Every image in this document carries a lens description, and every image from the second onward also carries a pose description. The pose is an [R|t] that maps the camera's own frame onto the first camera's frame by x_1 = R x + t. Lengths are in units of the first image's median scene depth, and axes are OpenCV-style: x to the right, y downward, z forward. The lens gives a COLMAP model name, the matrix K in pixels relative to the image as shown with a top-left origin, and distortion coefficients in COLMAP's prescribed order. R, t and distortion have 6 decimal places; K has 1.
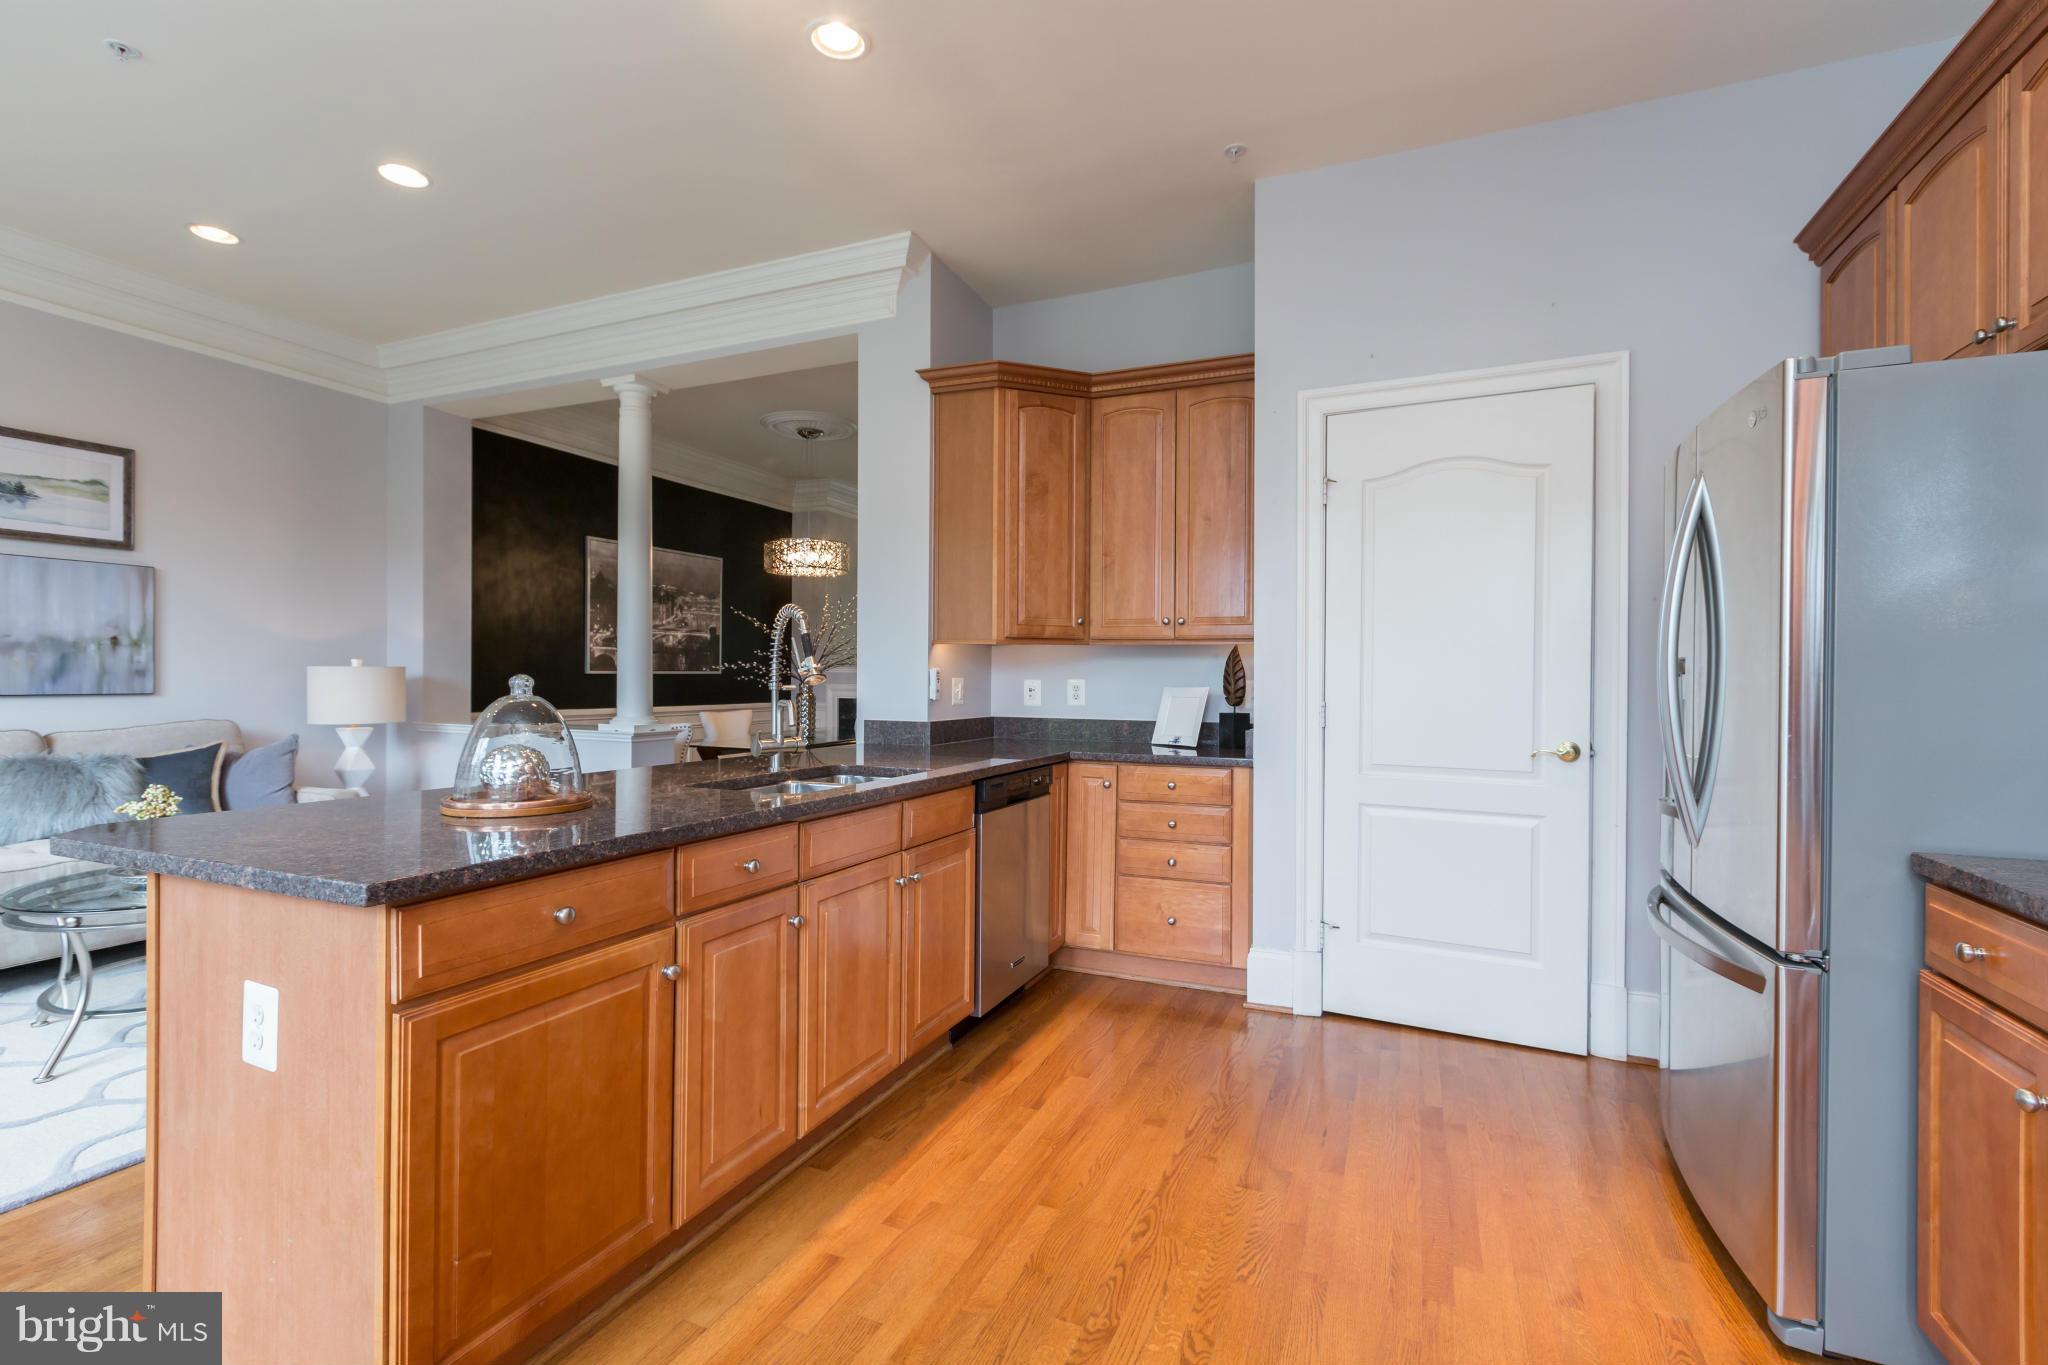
lens RADIAL K [[923.1, 0, 1020.6], [0, 923.1, 677.5], [0, 0, 1]] dist [0.000181, 0.000137]
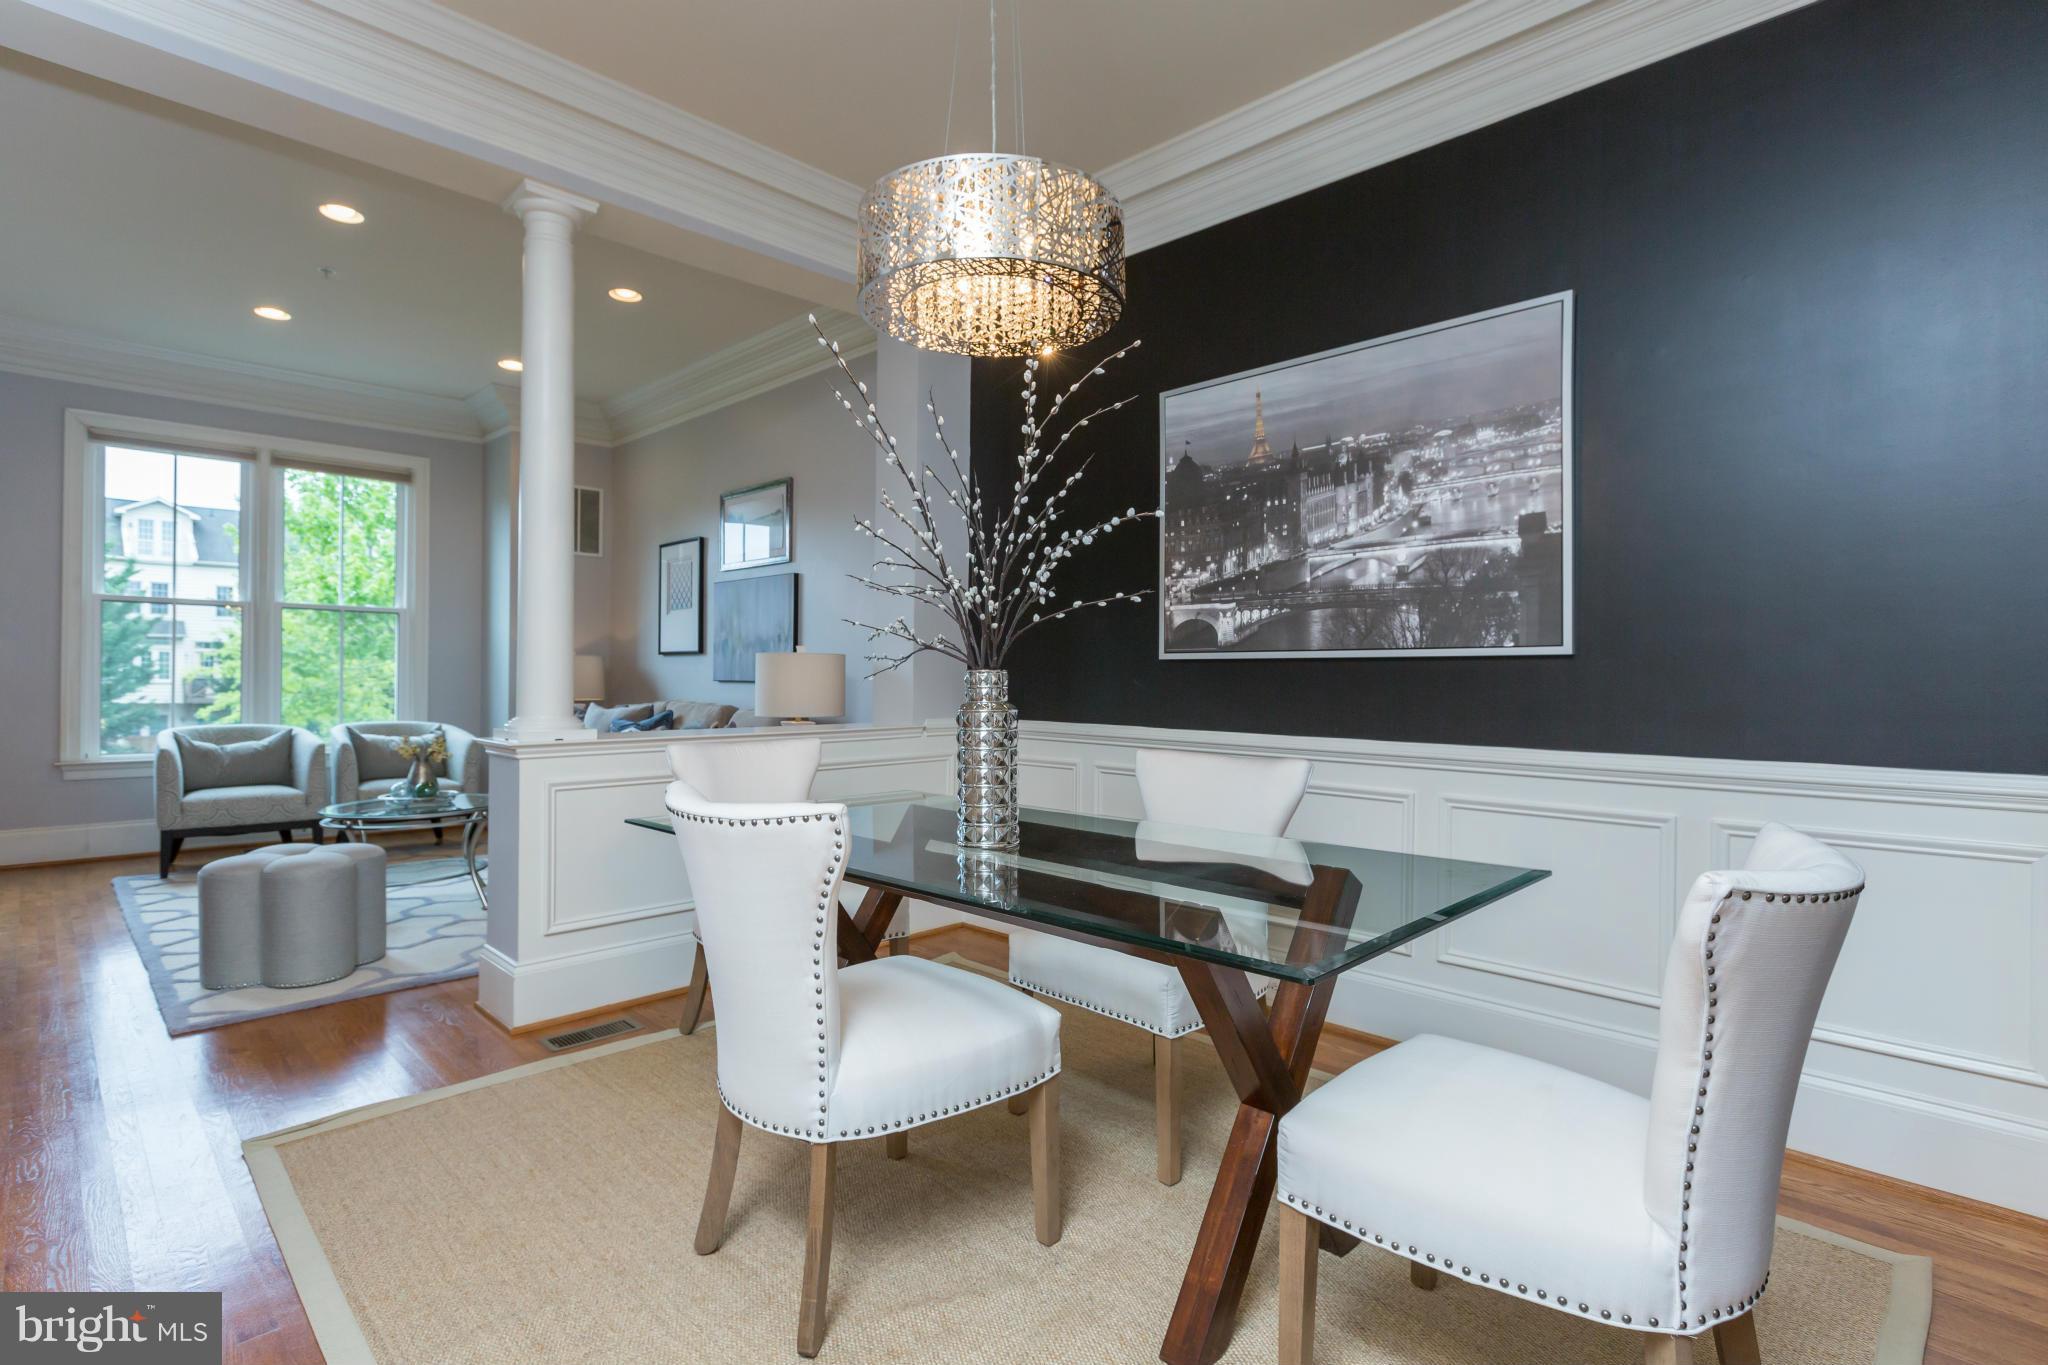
lens RADIAL K [[978.3, 0, 1016.2], [0, 978.3, 679.9], [0, 0, 1]] dist [-0.003689, -0.000918]
pose [[-0.360598, -0.009325, -0.932675, 0.068049], [-0.014141, 0.999890, -0.004530, 0.010603], [0.932614, 0.011555, -0.360690, 1.107901]]
